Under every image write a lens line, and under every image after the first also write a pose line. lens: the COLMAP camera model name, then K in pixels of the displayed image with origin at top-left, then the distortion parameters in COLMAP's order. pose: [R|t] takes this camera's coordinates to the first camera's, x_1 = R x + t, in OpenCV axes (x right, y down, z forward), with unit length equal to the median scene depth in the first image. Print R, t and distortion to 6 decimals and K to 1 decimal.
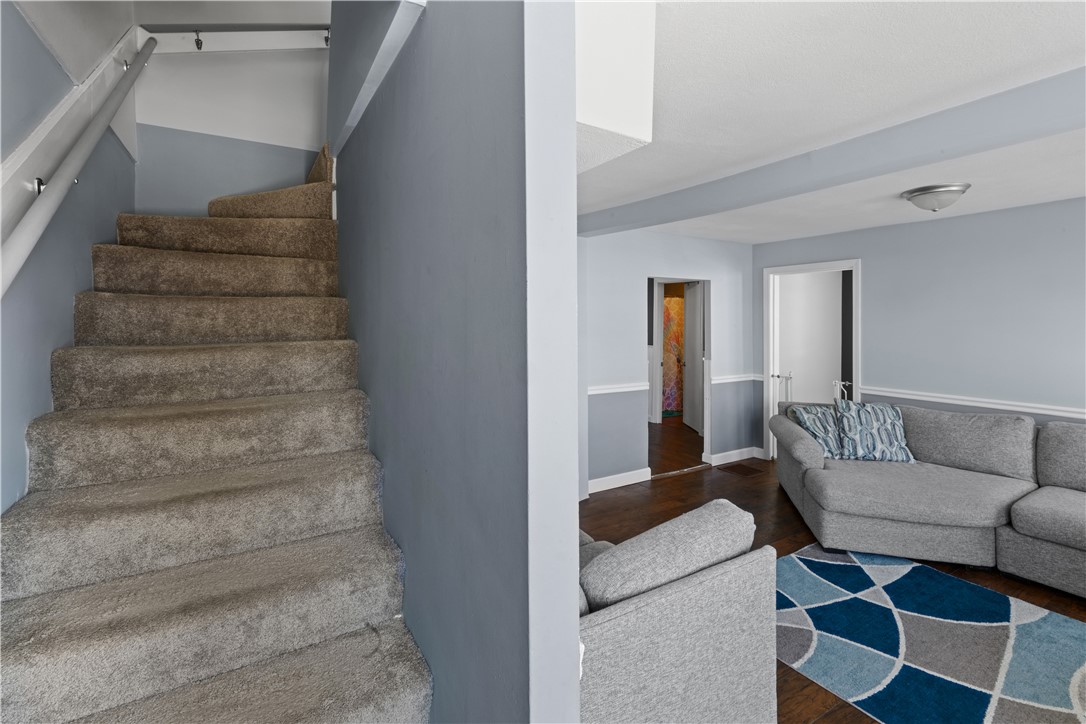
lens RADIAL K [[472.3, 0, 533.3], [0, 472.3, 318.9], [0, 0, 1]] dist [0.000484, 0.000354]
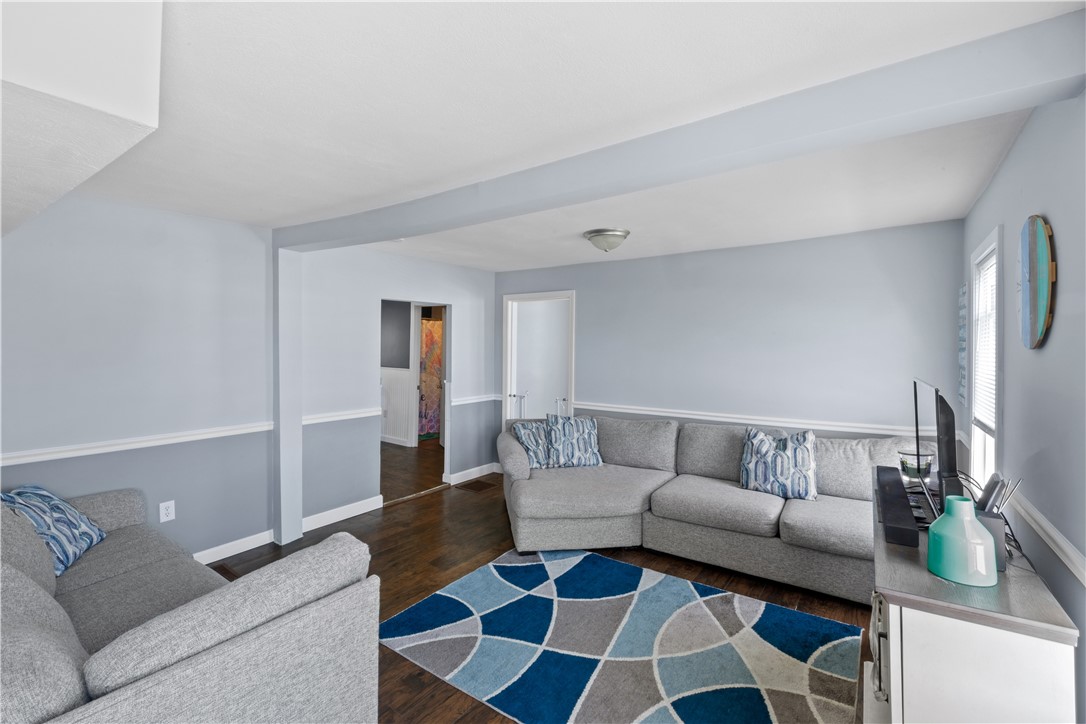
lens RADIAL K [[472.3, 0, 520.4], [0, 472.3, 348.1], [0, 0, 1]] dist [0.000484, 0.000354]
pose [[0.923096, -0.000669, 0.384569, 0.203377], [-0.004323, 0.999917, 0.012116, -0.000982], [-0.384545, -0.012847, 0.923017, -0.005145]]
